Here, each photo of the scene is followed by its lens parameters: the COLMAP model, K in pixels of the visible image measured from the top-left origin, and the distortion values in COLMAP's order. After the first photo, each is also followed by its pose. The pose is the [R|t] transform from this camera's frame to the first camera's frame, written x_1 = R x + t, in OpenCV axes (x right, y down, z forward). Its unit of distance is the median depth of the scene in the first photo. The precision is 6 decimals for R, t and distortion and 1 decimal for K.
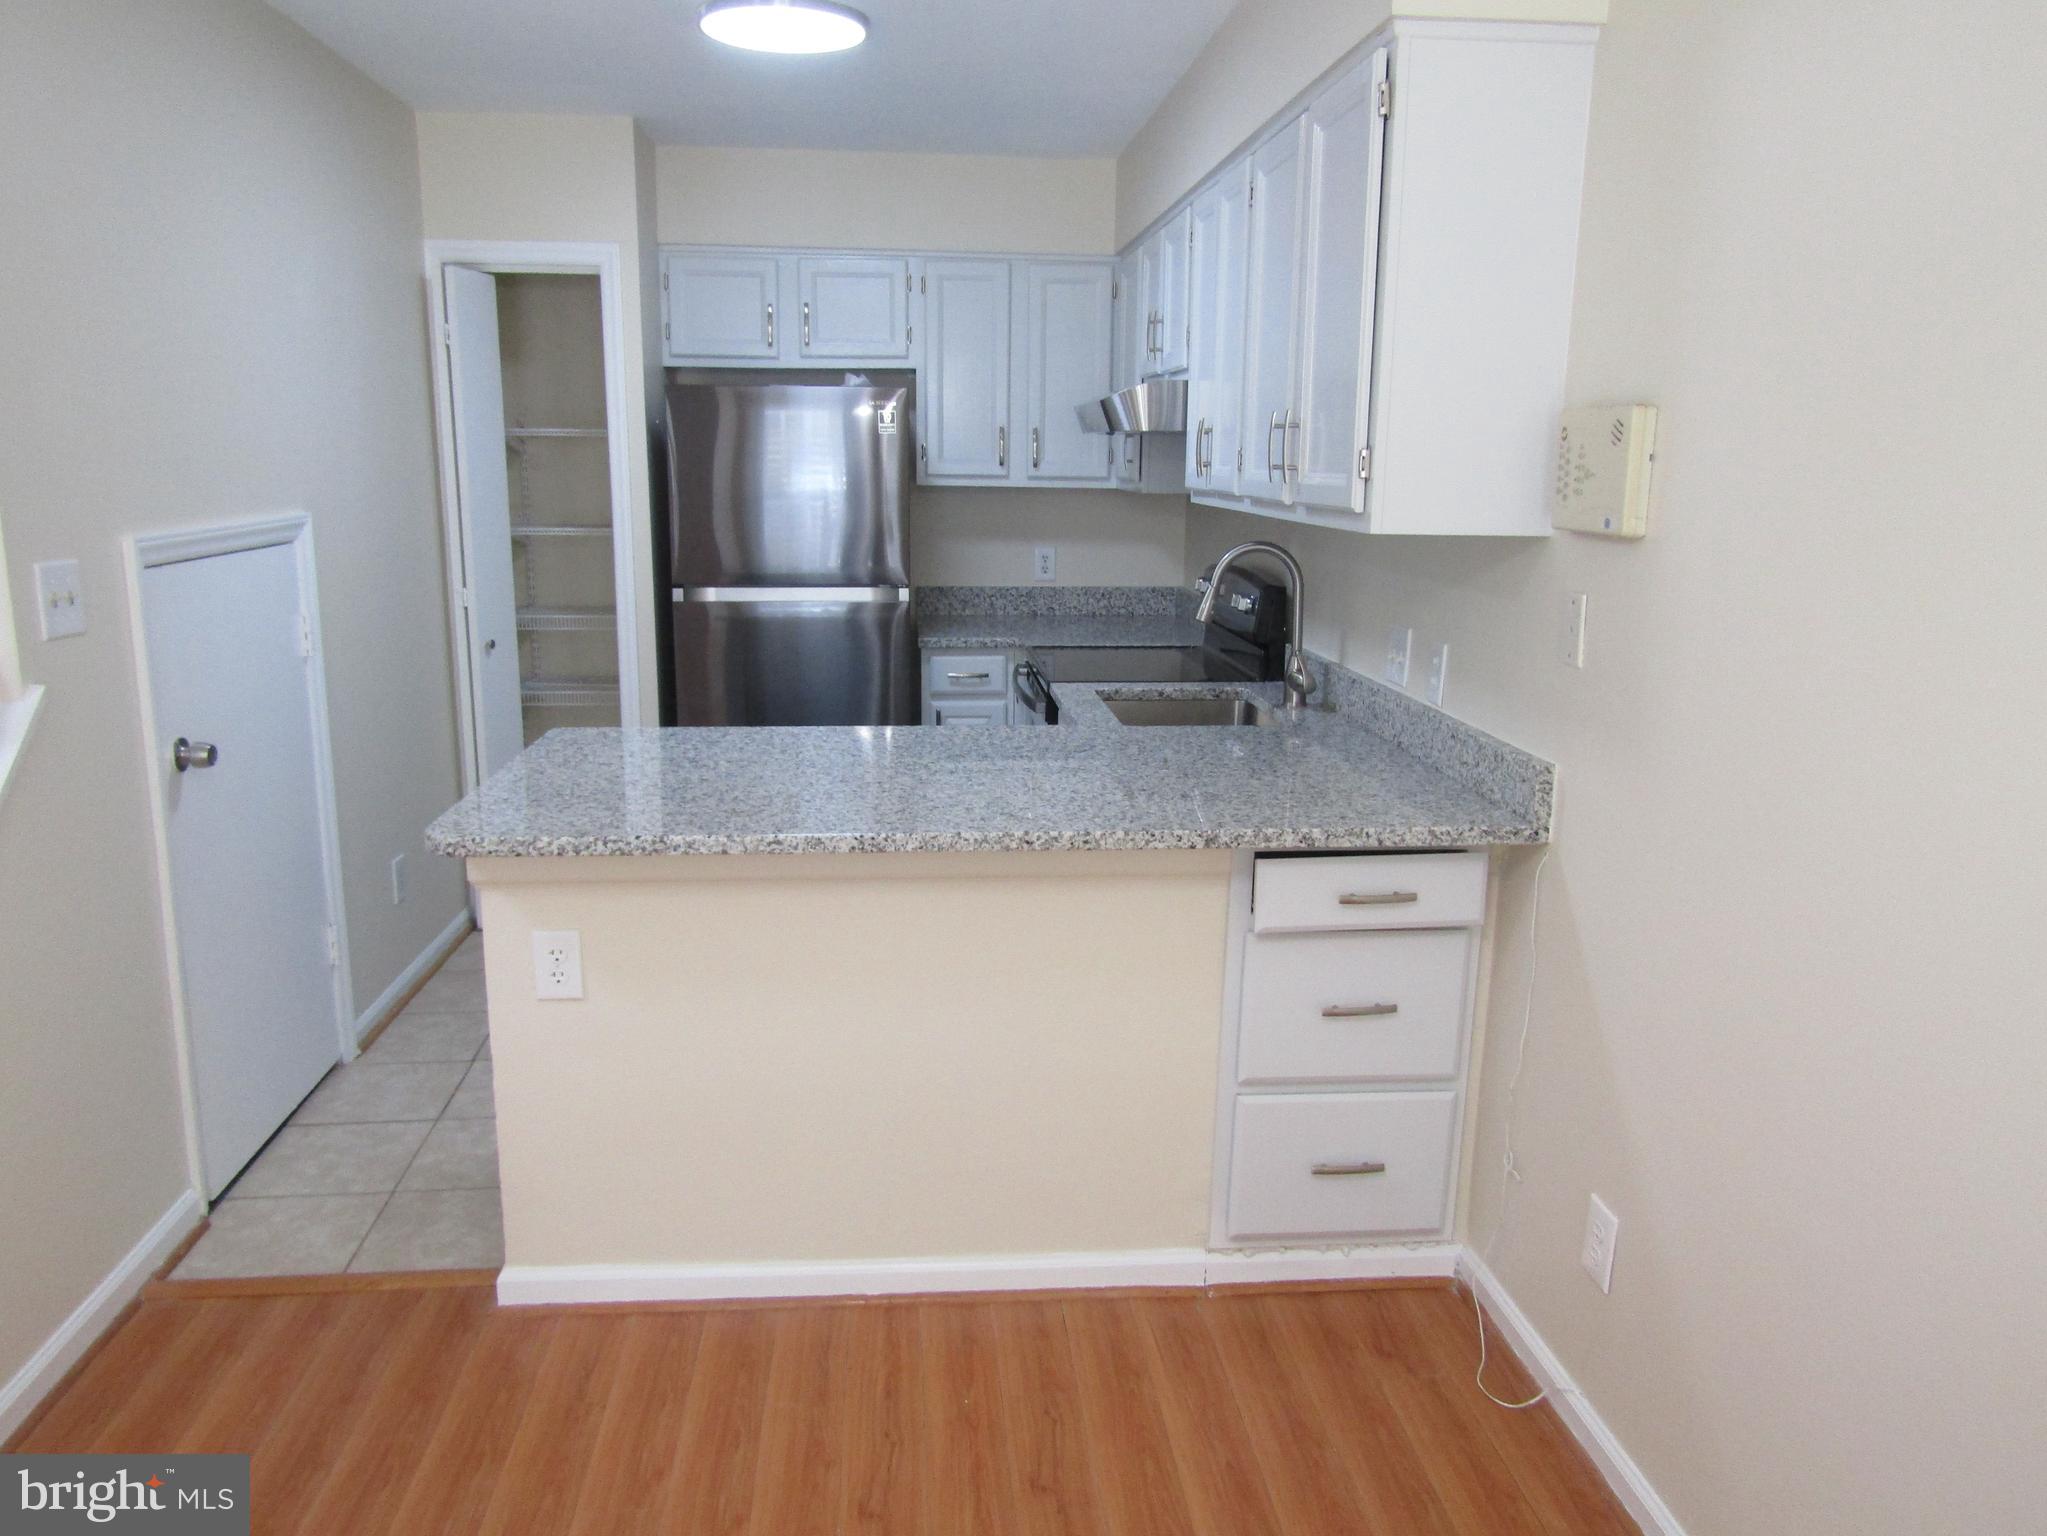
lens RADIAL K [[1451.3, 0, 1027.7], [0, 1451.3, 771.7], [0, 0, 1]] dist [-0.009574, 0.000963]
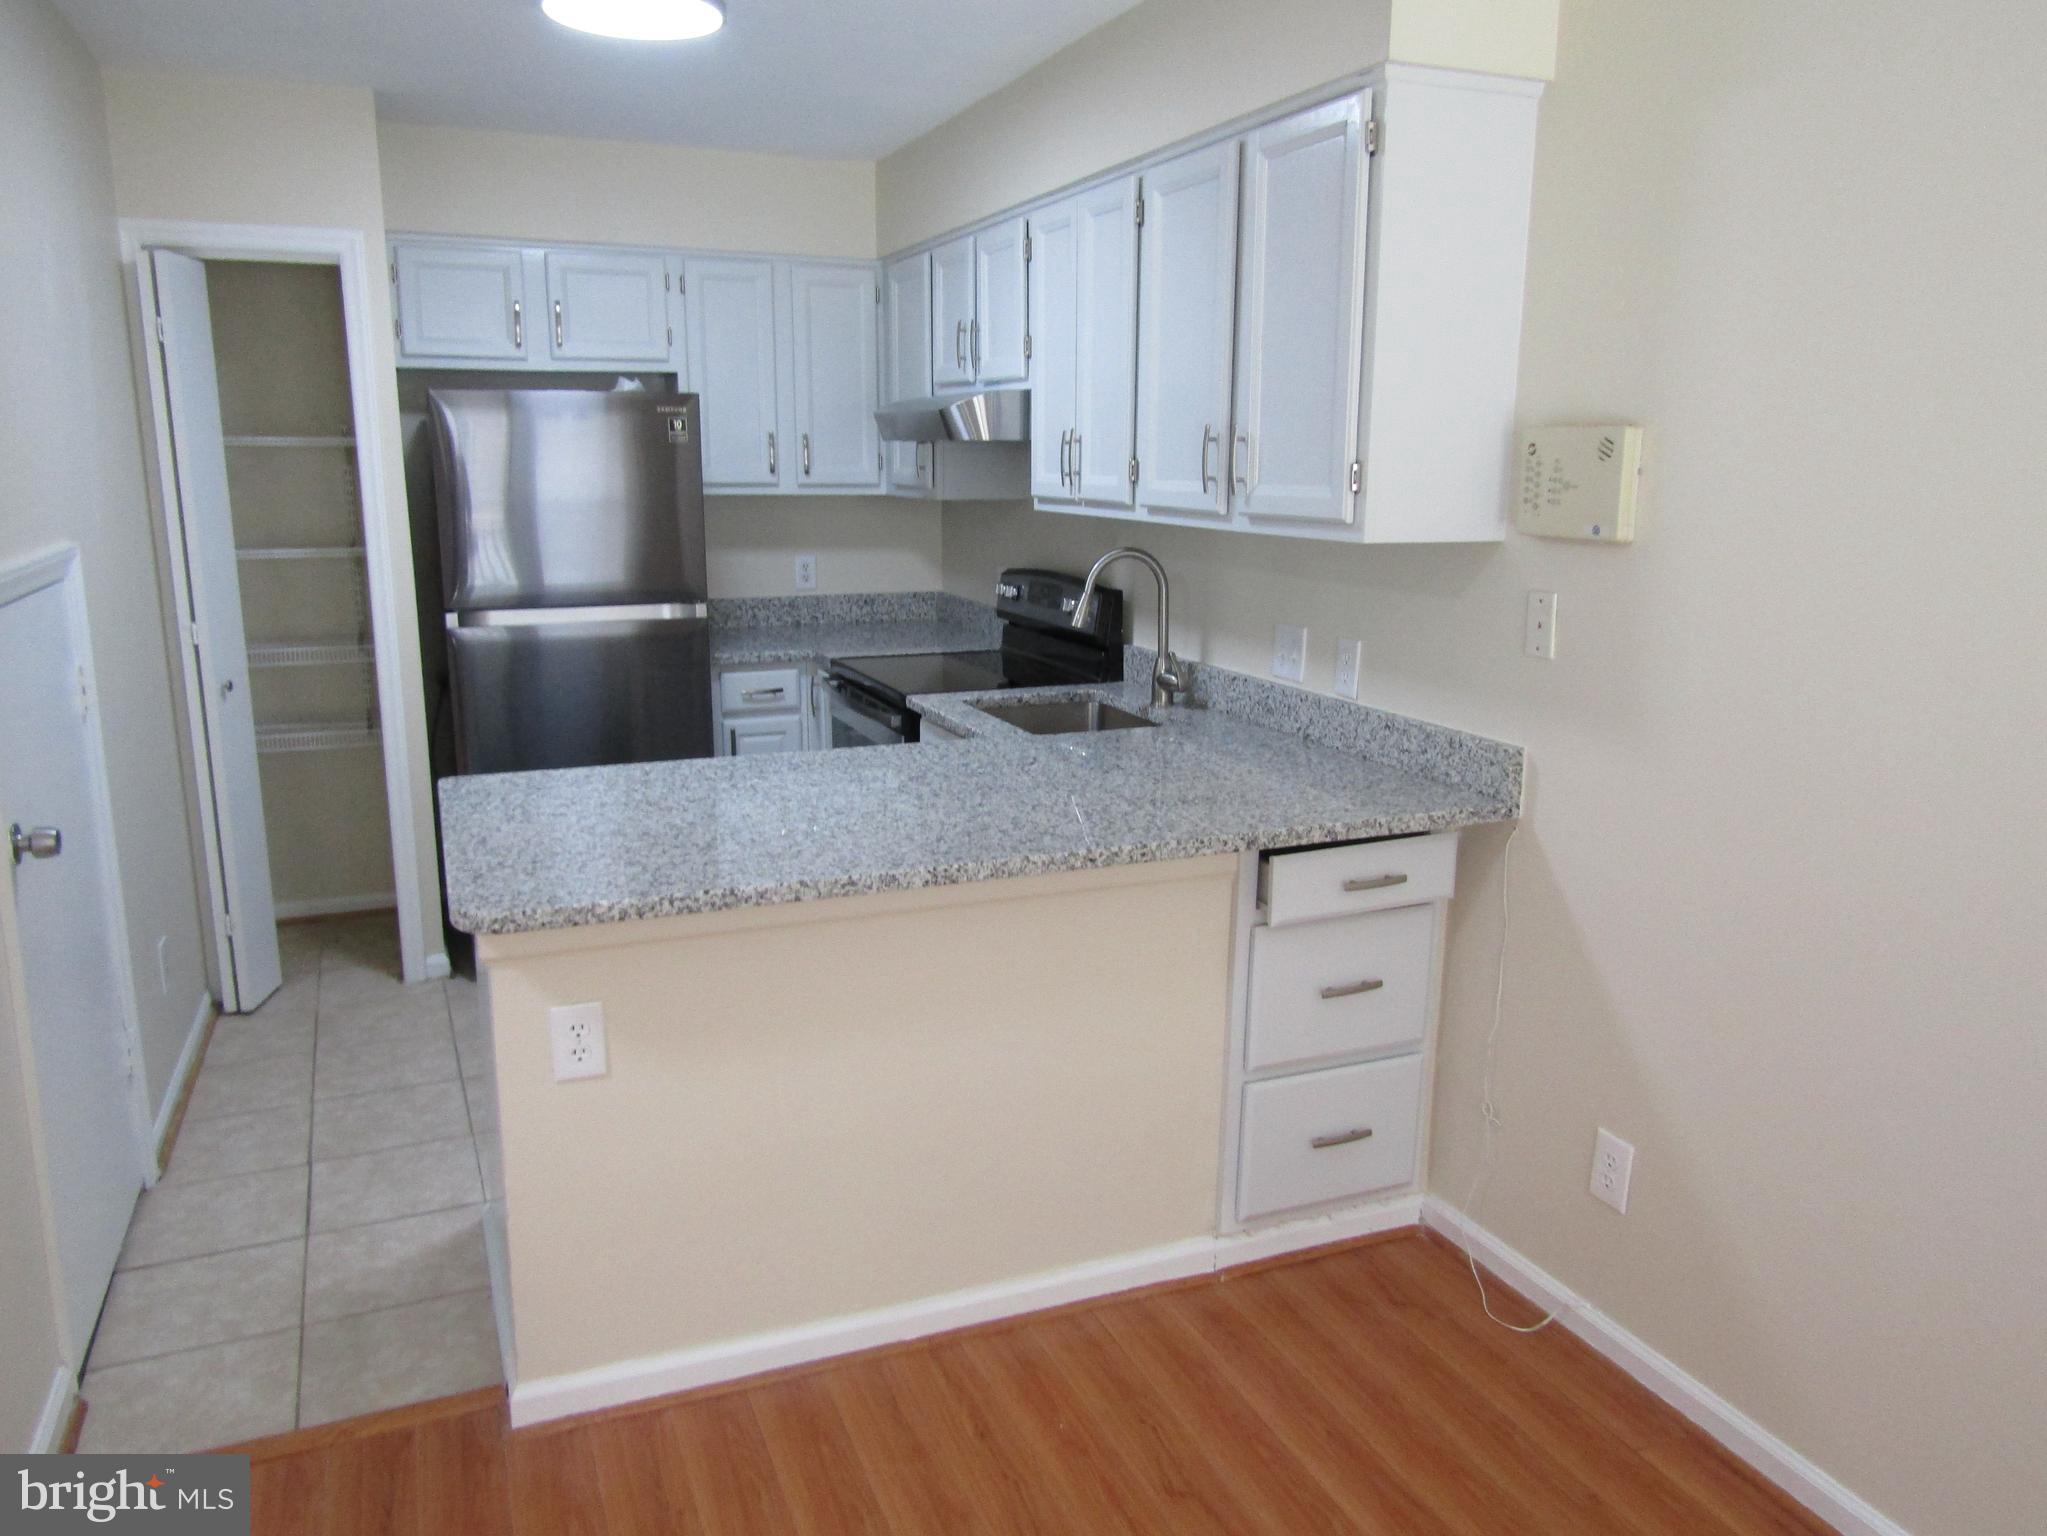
lens RADIAL K [[1451.3, 0, 1027.7], [0, 1451.3, 771.7], [0, 0, 1]] dist [-0.009574, 0.000963]
pose [[0.953351, -0.070983, 0.293400, -0.281125], [0.070060, 0.997449, 0.013670, -0.024444], [-0.293622, 0.007523, 0.955892, 0.047127]]
